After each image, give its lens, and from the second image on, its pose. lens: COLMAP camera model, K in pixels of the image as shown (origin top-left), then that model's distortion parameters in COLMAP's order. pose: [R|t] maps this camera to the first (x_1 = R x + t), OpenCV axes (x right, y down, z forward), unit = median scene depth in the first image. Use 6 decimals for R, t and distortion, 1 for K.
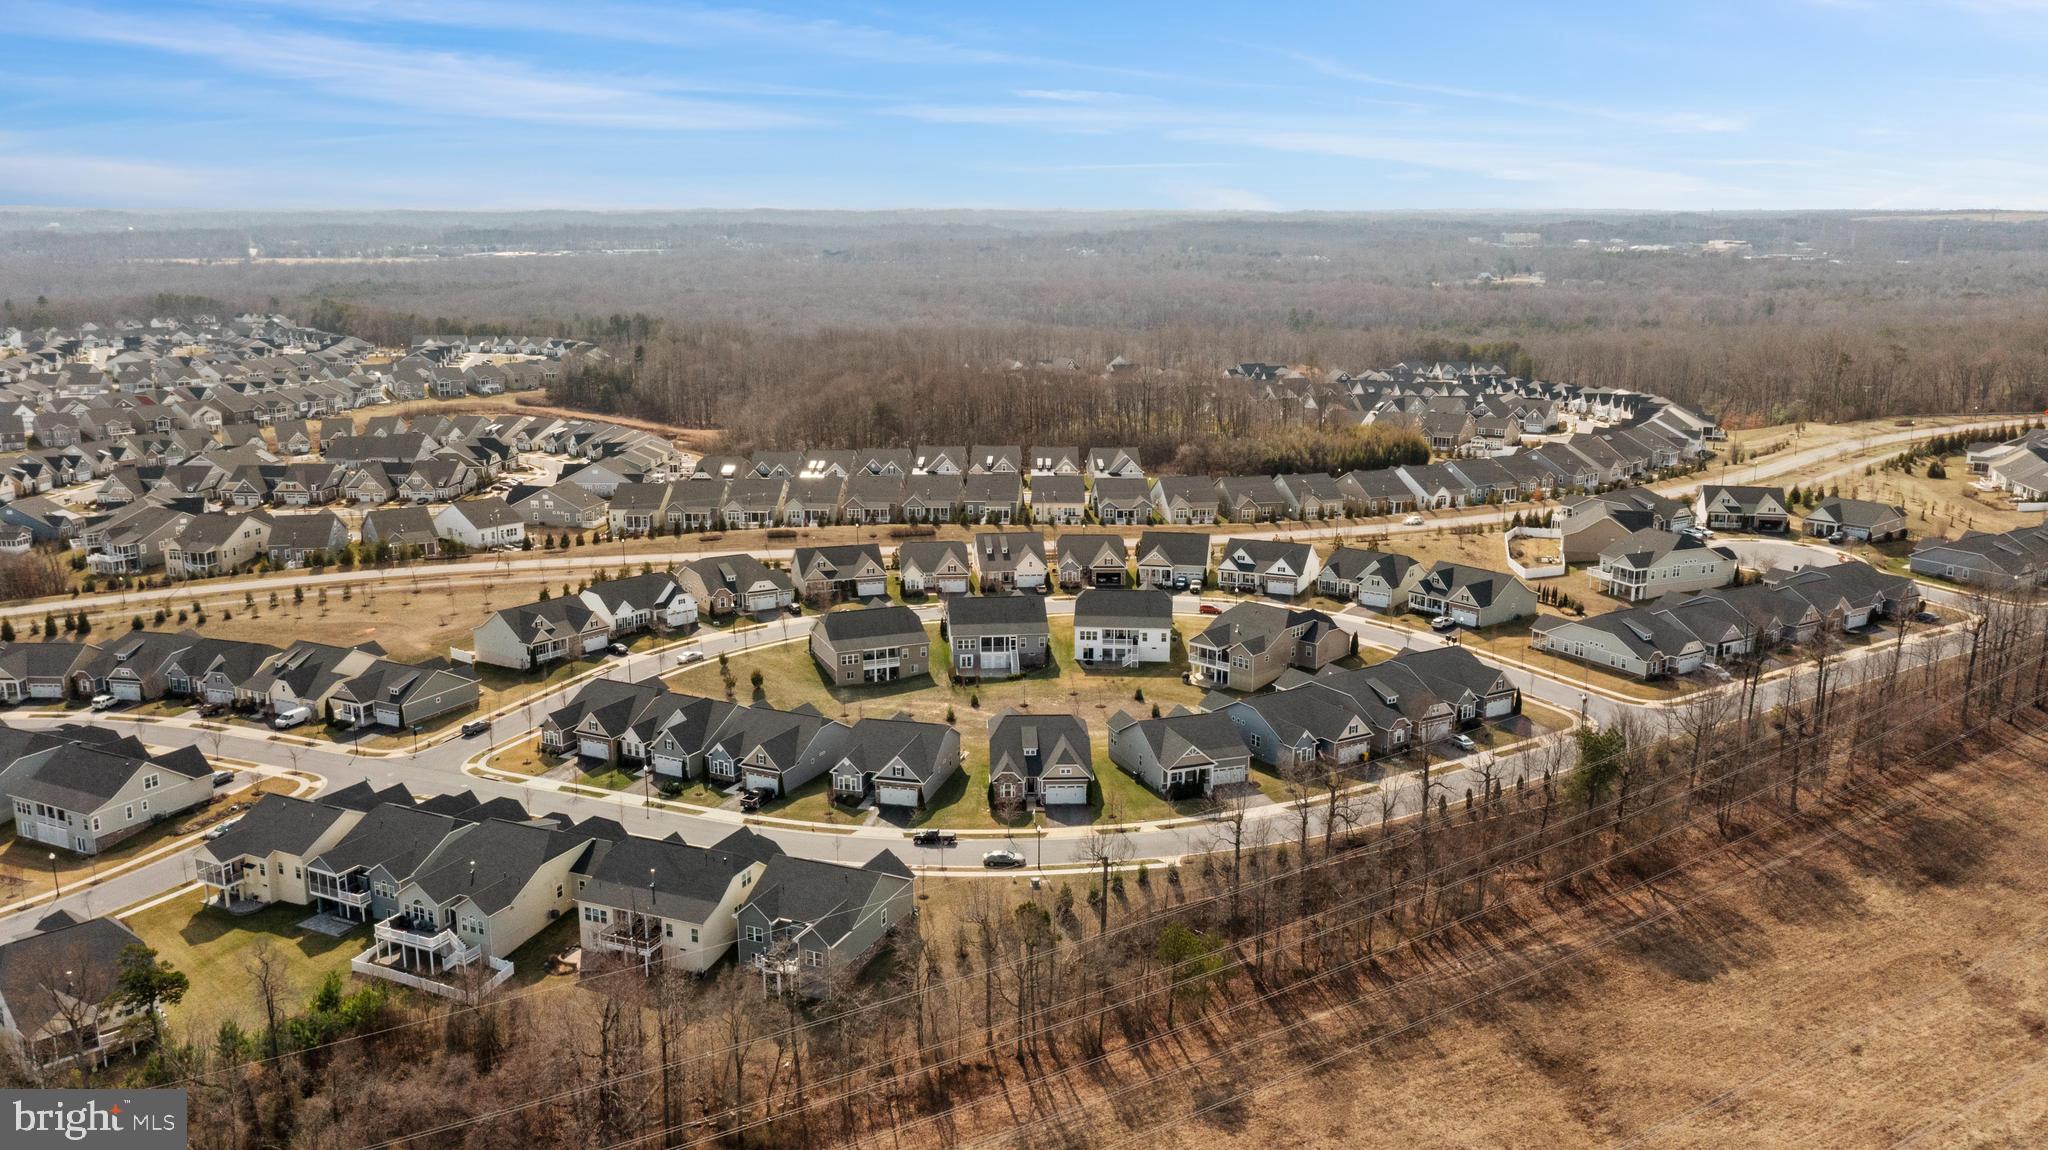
lens RADIAL K [[1678.9, 0, 1024.0], [0, 1678.9, 575.0], [0, 0, 1]] dist [-0.000994, 0.002700]
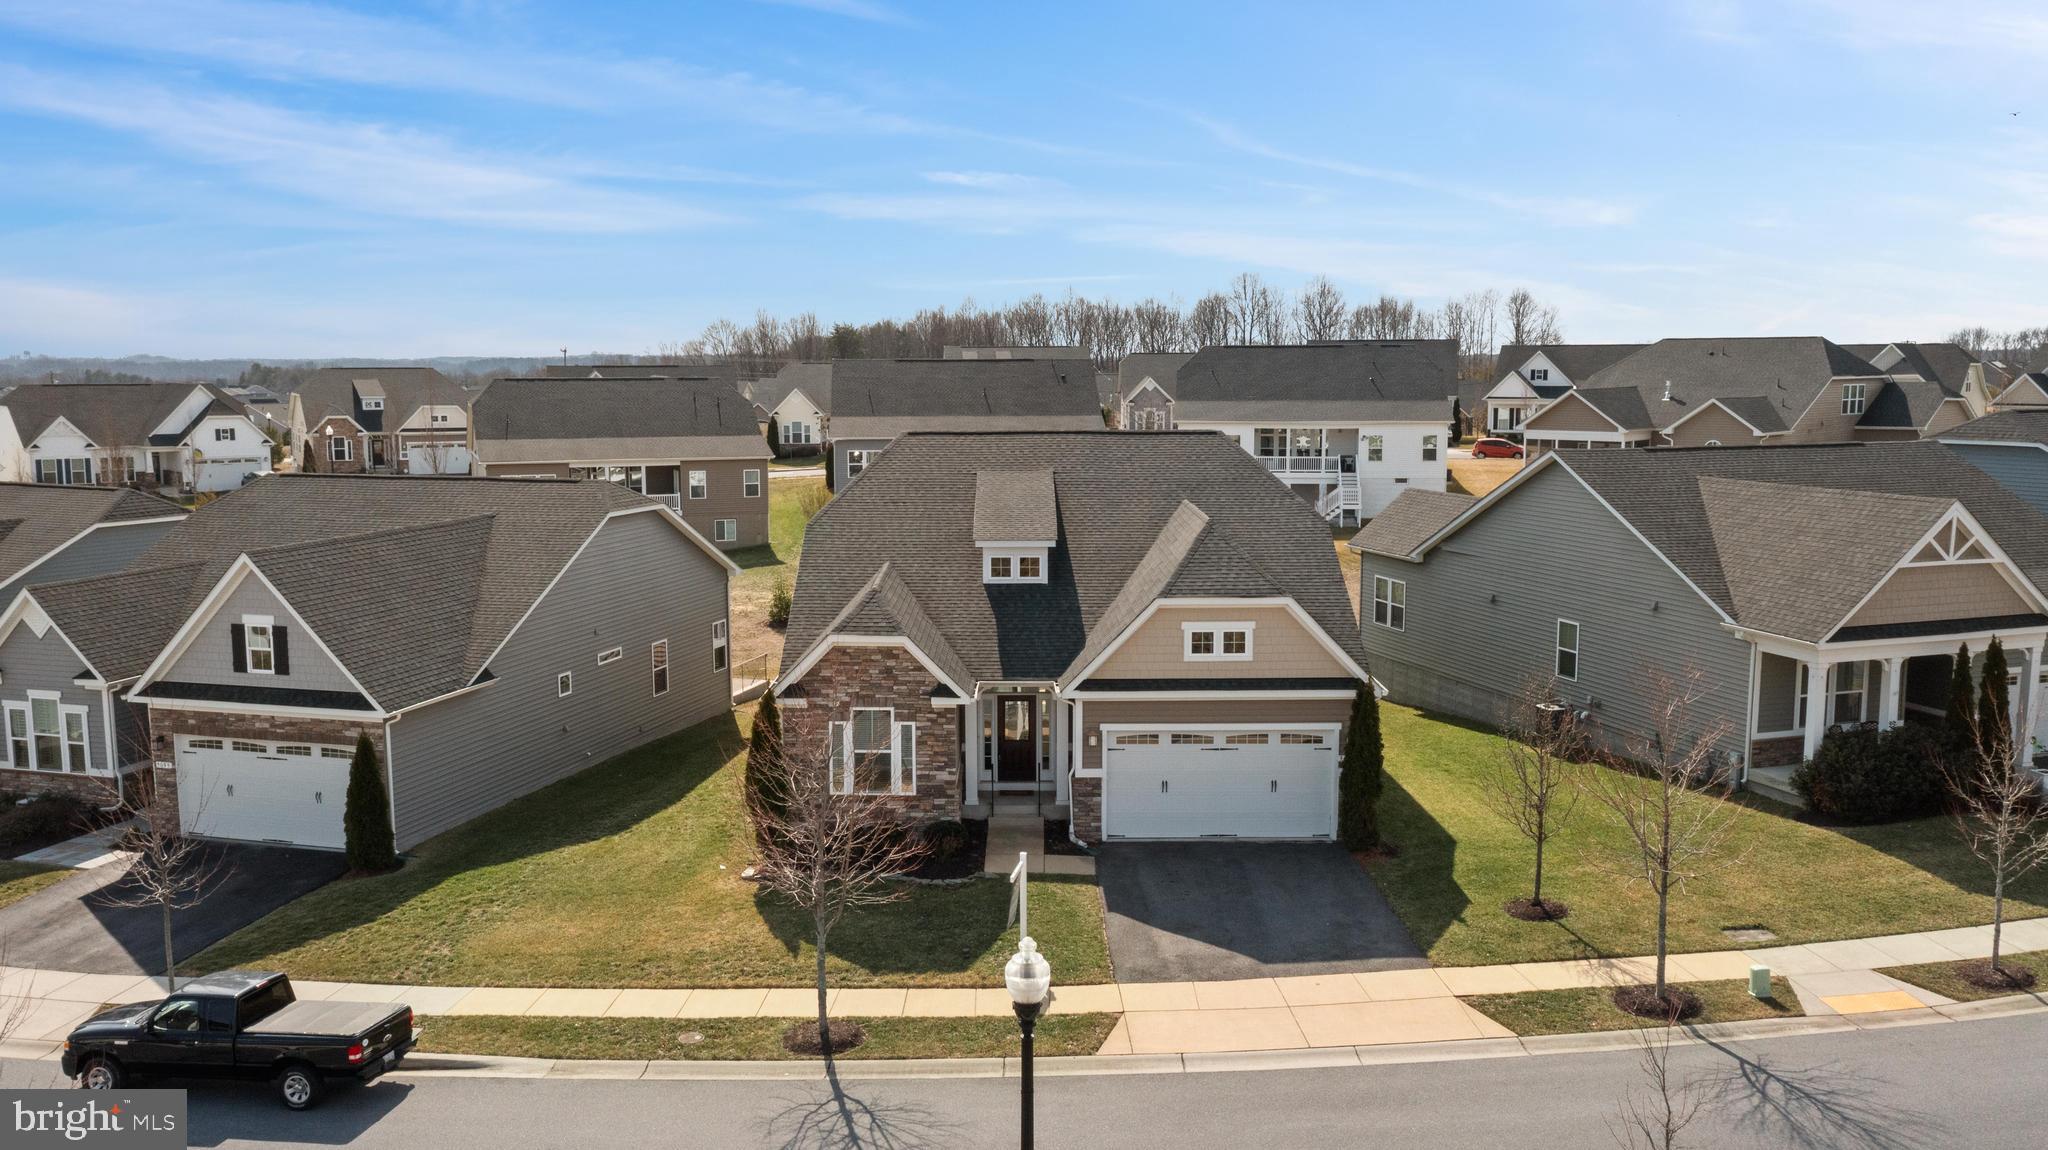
lens RADIAL K [[1678.9, 0, 1024.0], [0, 1678.9, 575.0], [0, 0, 1]] dist [-0.000994, 0.002700]
pose [[0.999574, 0.001224, -0.029149, 0.008064], [-0.004051, 0.995265, -0.097118, 0.100278], [0.028893, 0.097195, 0.994846, 0.657766]]
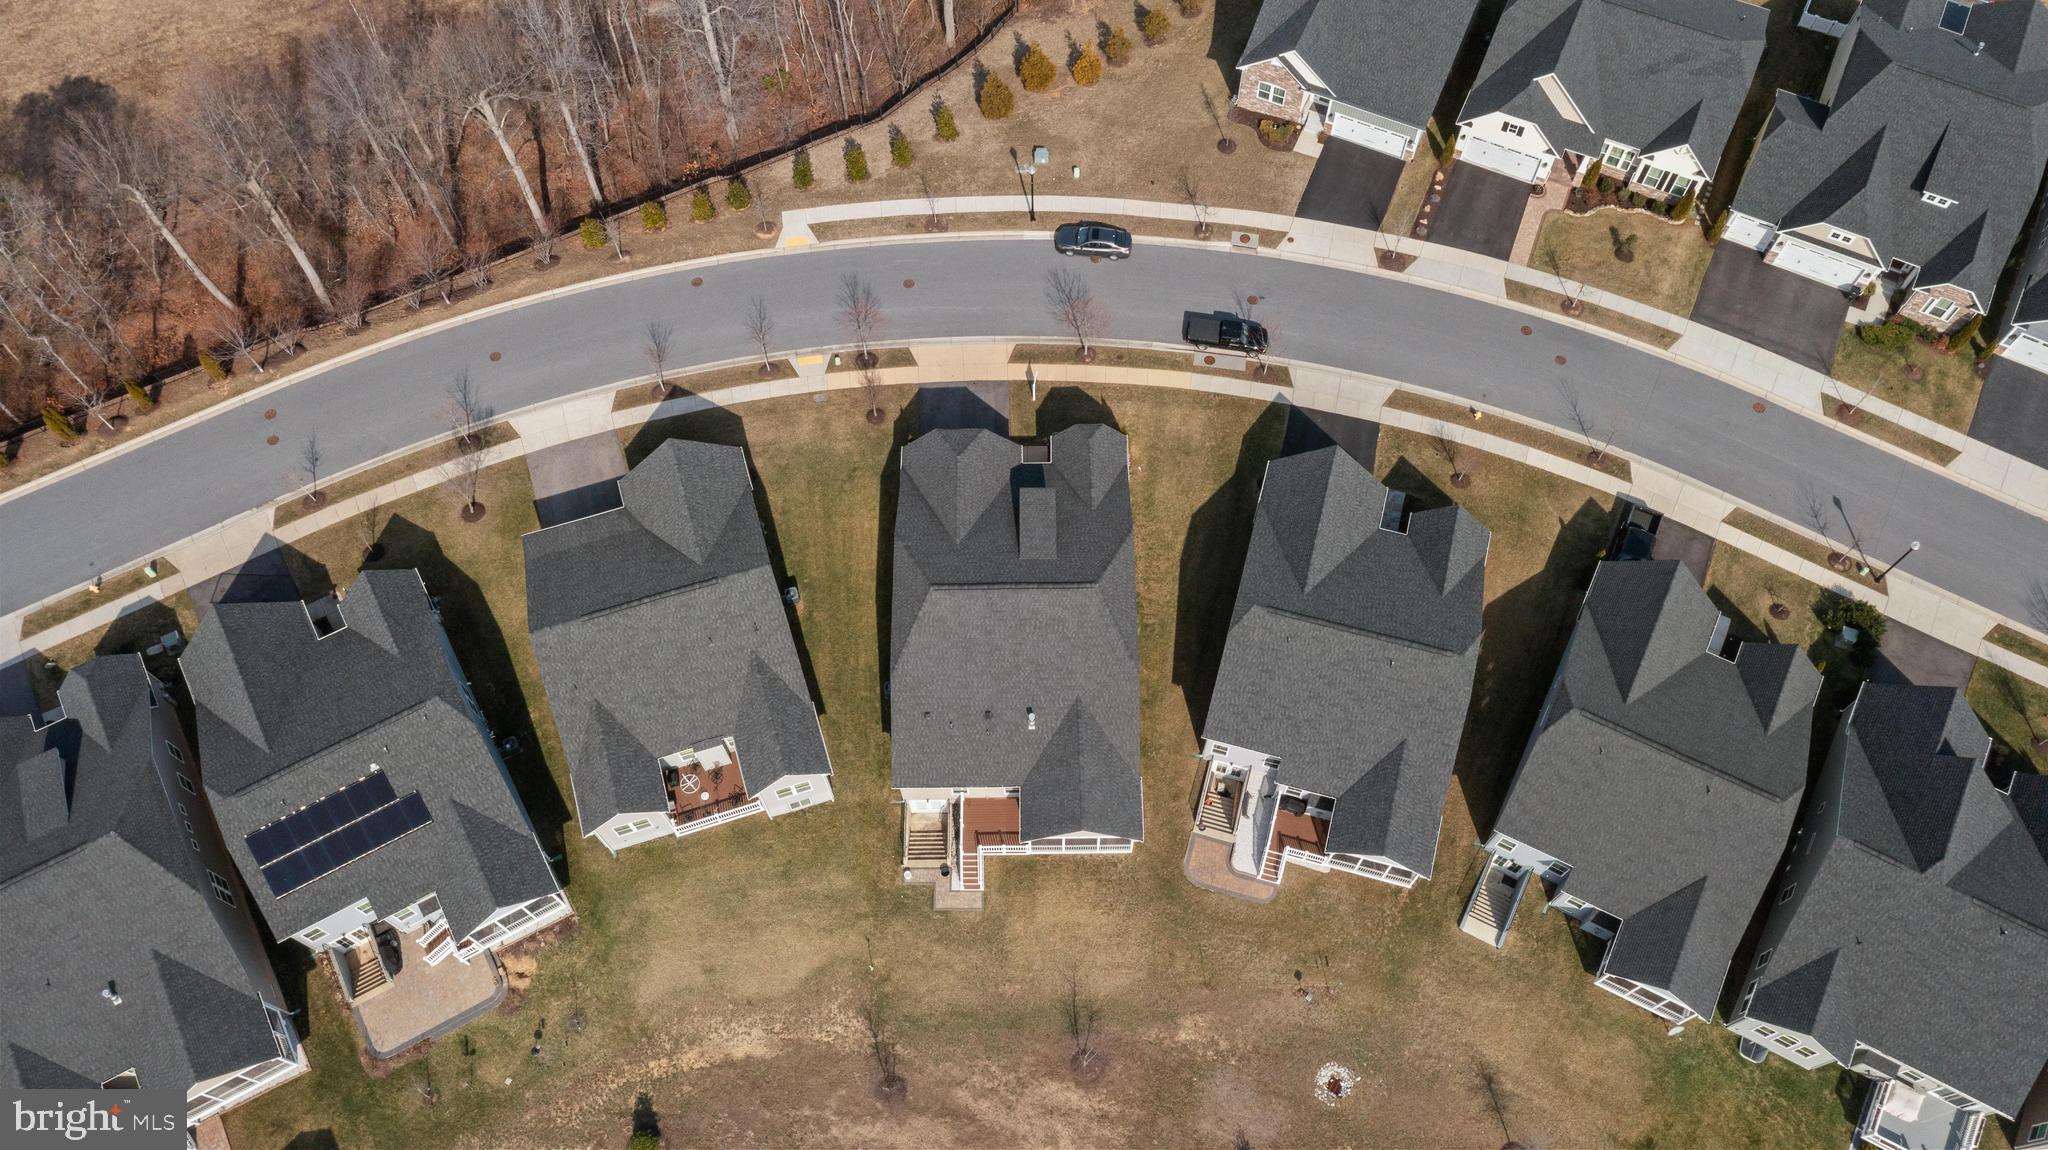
lens RADIAL K [[1639.8, 0, 1024.0], [0, 1639.8, 575.0], [0, 0, 1]] dist [0.005501, 0.005289]
pose [[-0.999605, -0.020492, 0.019226, -0.001070], [0.014220, 0.221239, 0.975116, -0.246239], [-0.024236, 0.975004, -0.220860, 0.897324]]
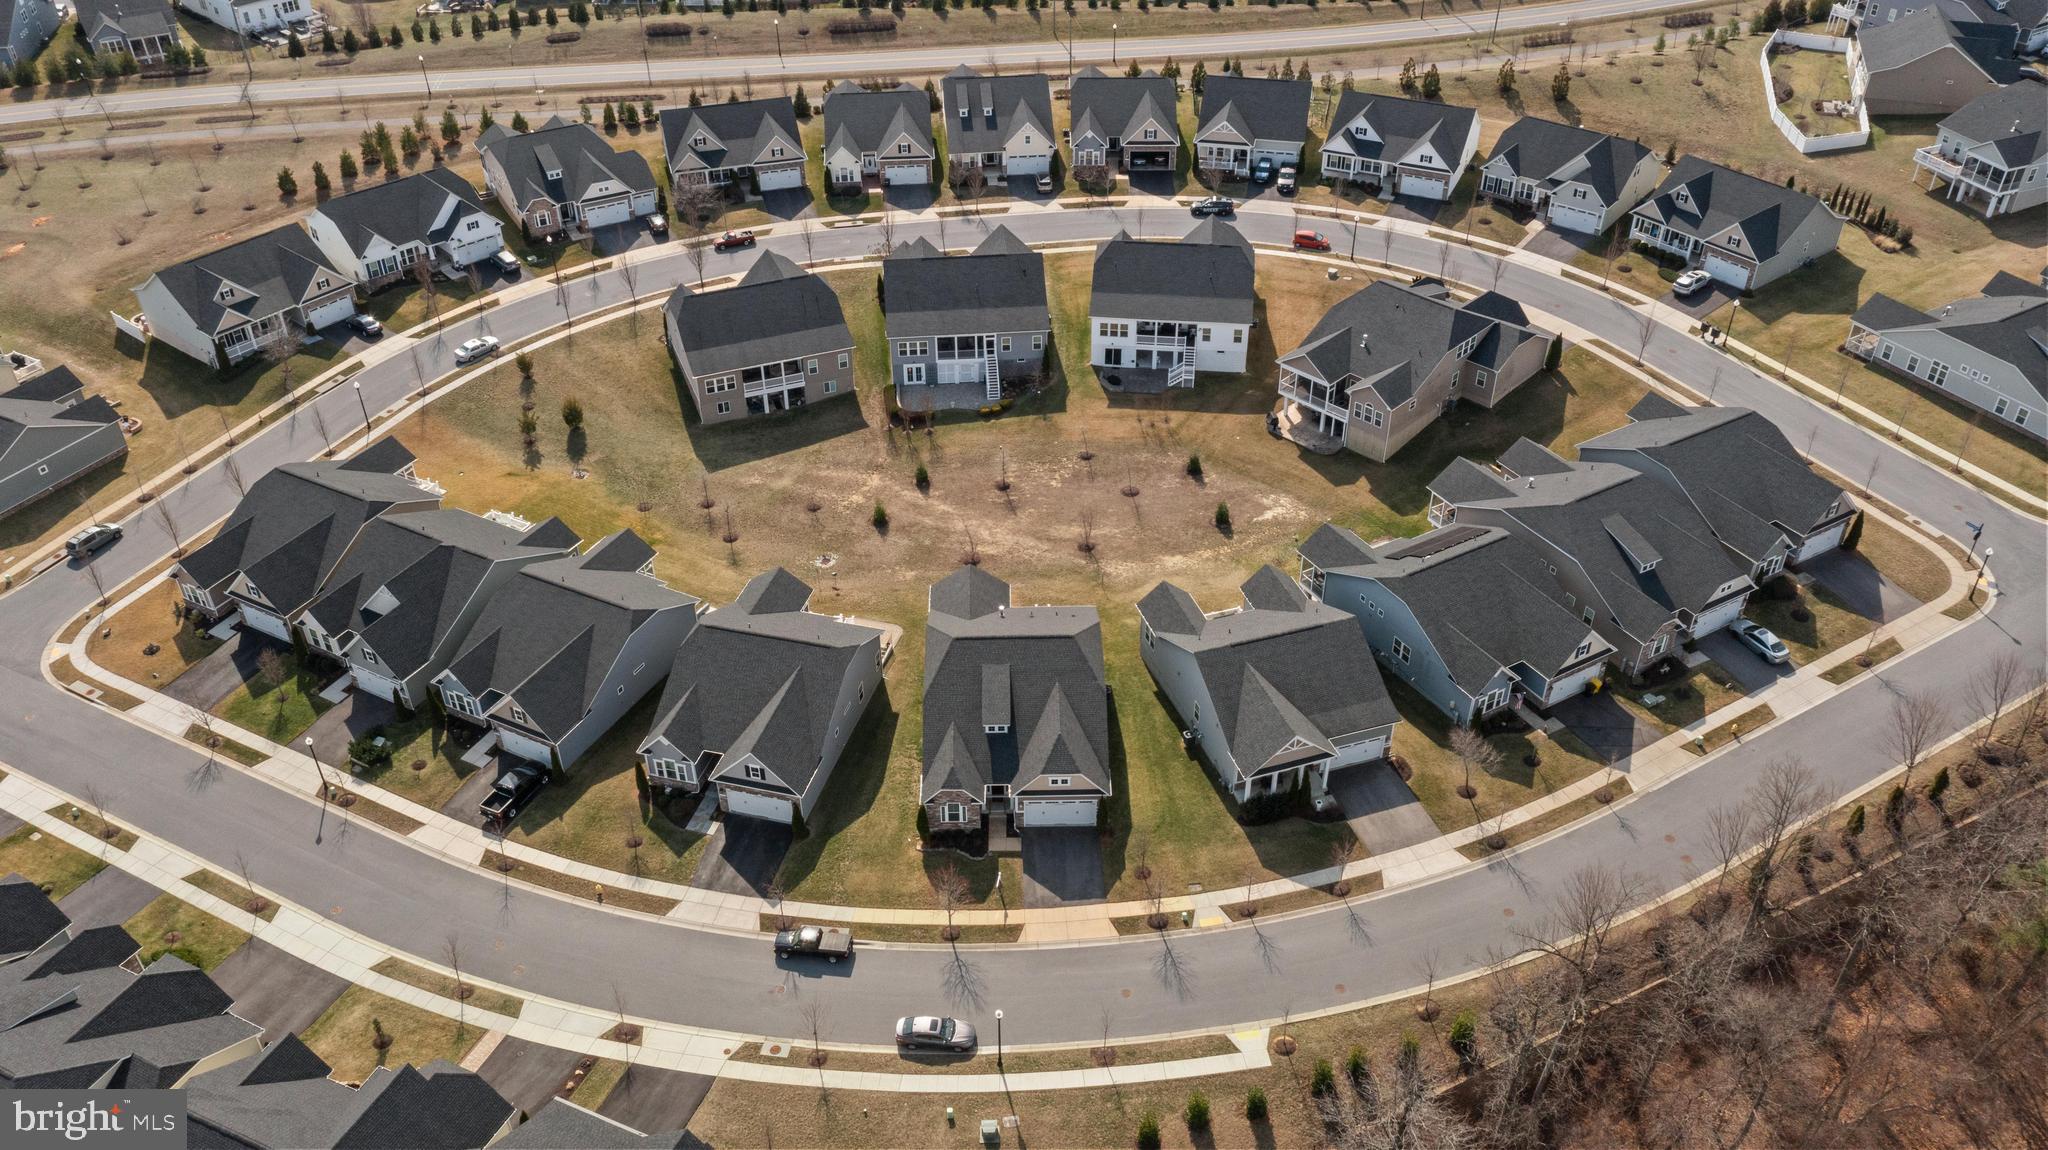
lens RADIAL K [[1639.8, 0, 1024.0], [0, 1639.8, 575.0], [0, 0, 1]] dist [0.005501, 0.005289]
pose [[0.999785, 0.006162, -0.019786, 0.018496], [0.002404, 0.913831, 0.406087, -0.126856], [0.020583, -0.406047, 0.913620, 0.428074]]
